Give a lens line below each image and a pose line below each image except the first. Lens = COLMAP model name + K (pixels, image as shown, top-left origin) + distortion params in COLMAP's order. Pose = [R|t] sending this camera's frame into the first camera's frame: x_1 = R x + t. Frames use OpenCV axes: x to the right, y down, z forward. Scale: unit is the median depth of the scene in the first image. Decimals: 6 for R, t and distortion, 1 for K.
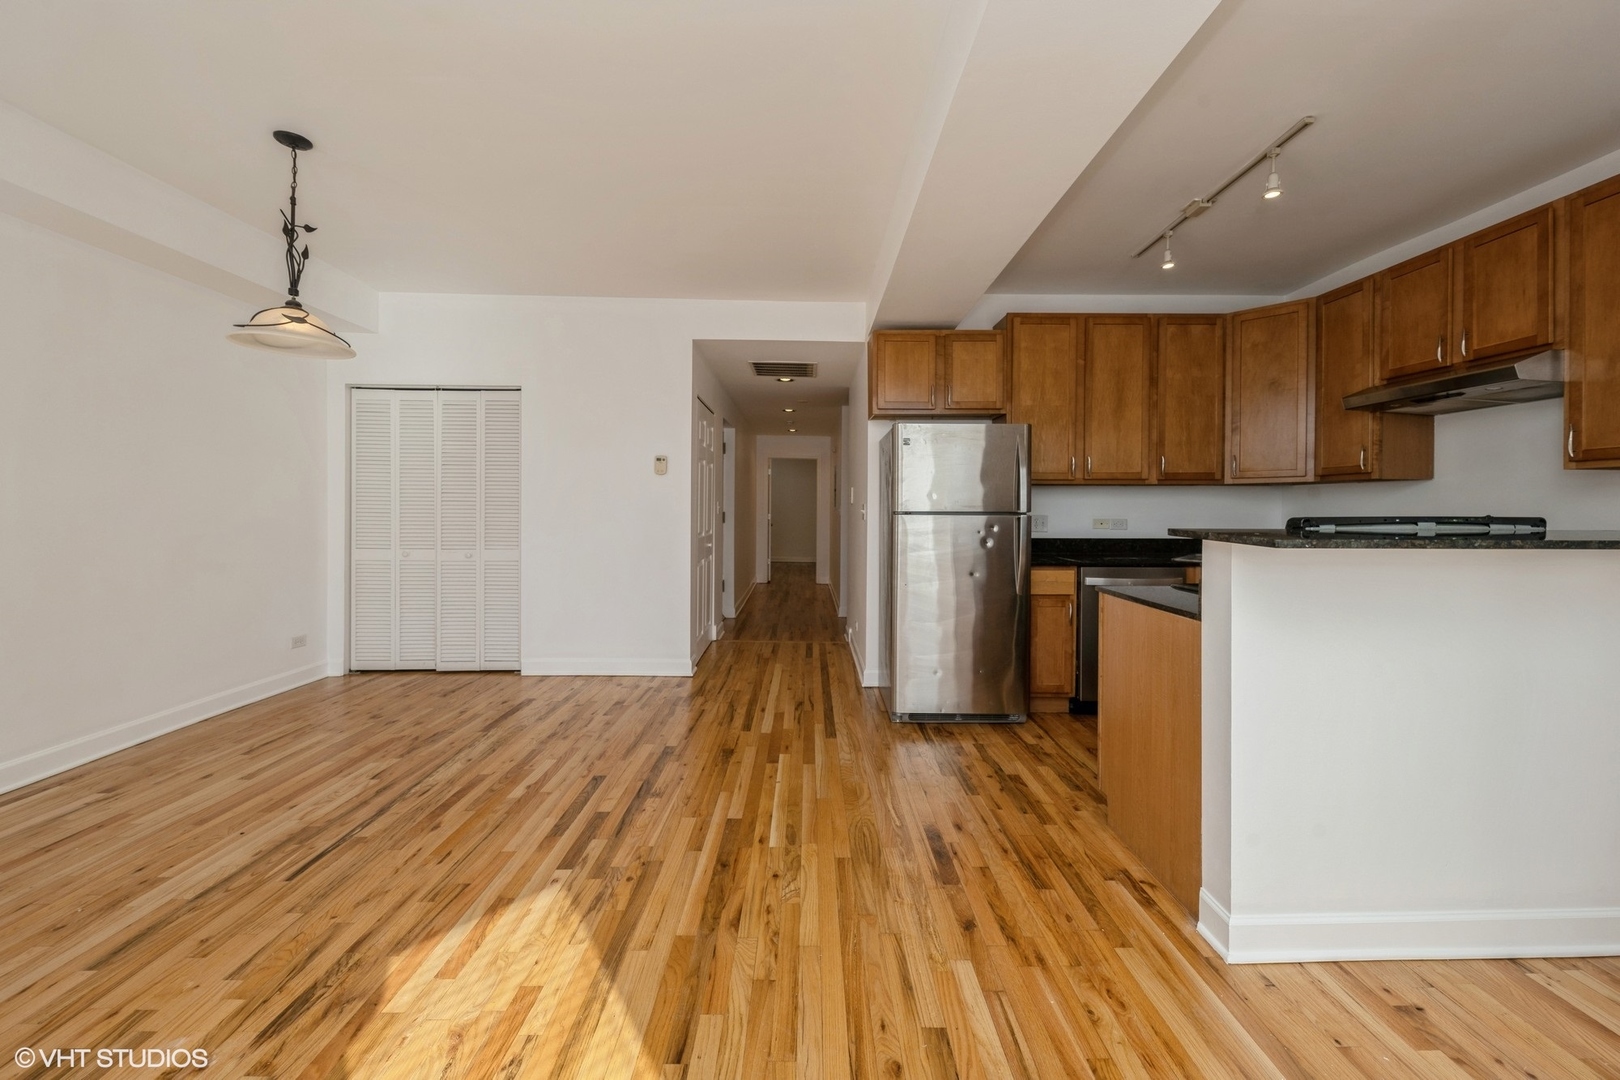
lens RADIAL K [[618.4, 0, 826.7], [0, 618.4, 516.2], [0, 0, 1]] dist [0.021027, -0.008811]
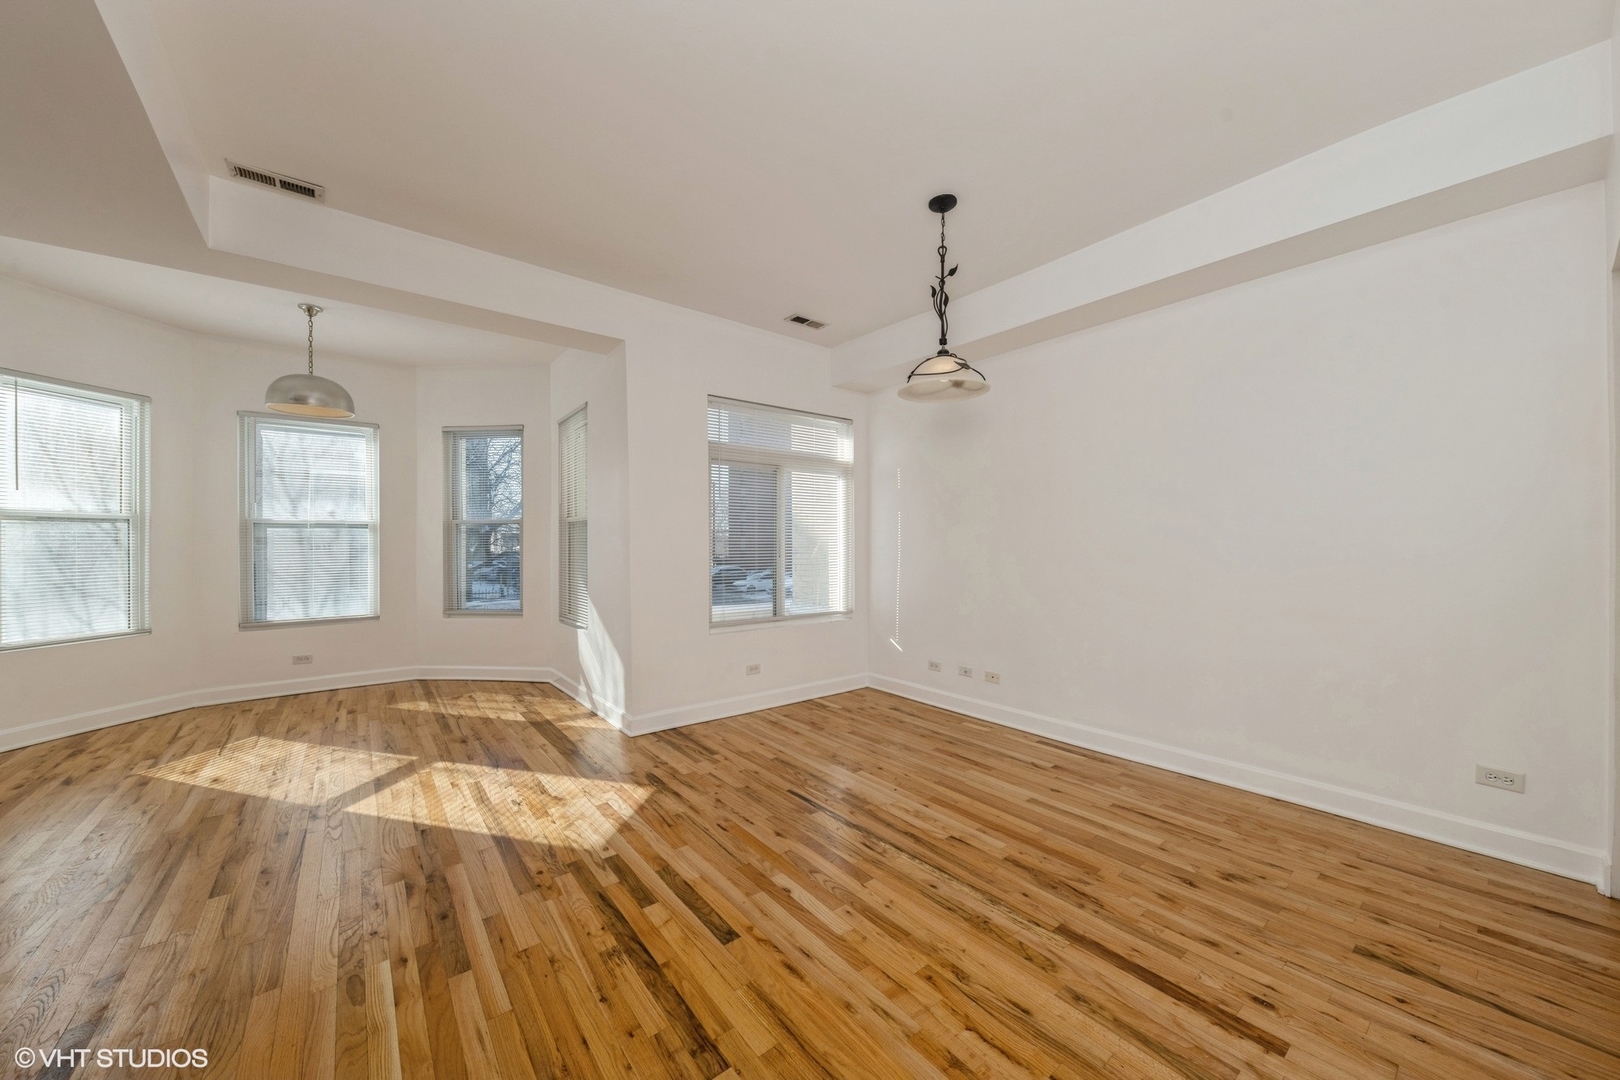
lens RADIAL K [[565.6, 0, 810.0], [0, 565.6, 540.0], [0, 0, 1]] dist [0.008067, -0.006373]
pose [[-0.796066, -0.012010, -0.605091, -0.069007], [-0.014619, 0.999893, -0.000613, -0.007982], [0.605033, 0.008358, -0.796156, 1.709673]]
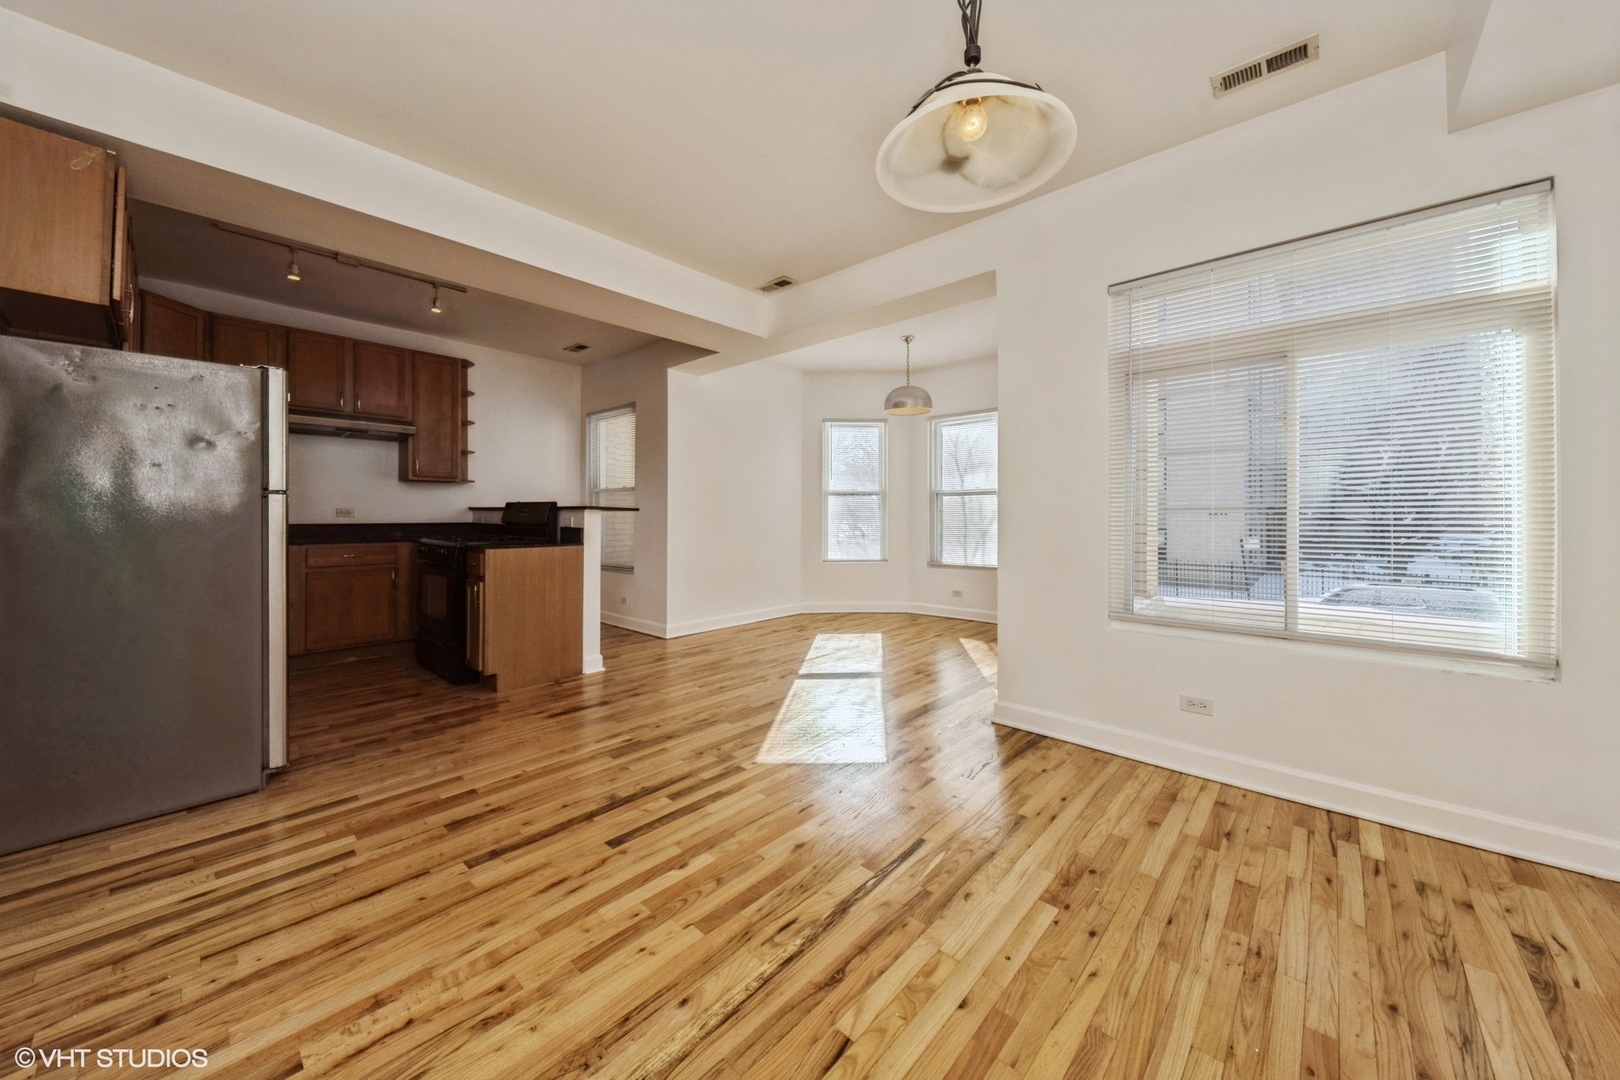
lens RADIAL K [[565.6, 0, 810.0], [0, 565.6, 540.0], [0, 0, 1]] dist [0.008067, -0.006373]
pose [[-0.733766, -0.039069, 0.678278, -1.101028], [0.003050, 0.998146, 0.060794, 0.017597], [-0.679396, 0.046677, -0.732286, 1.473271]]
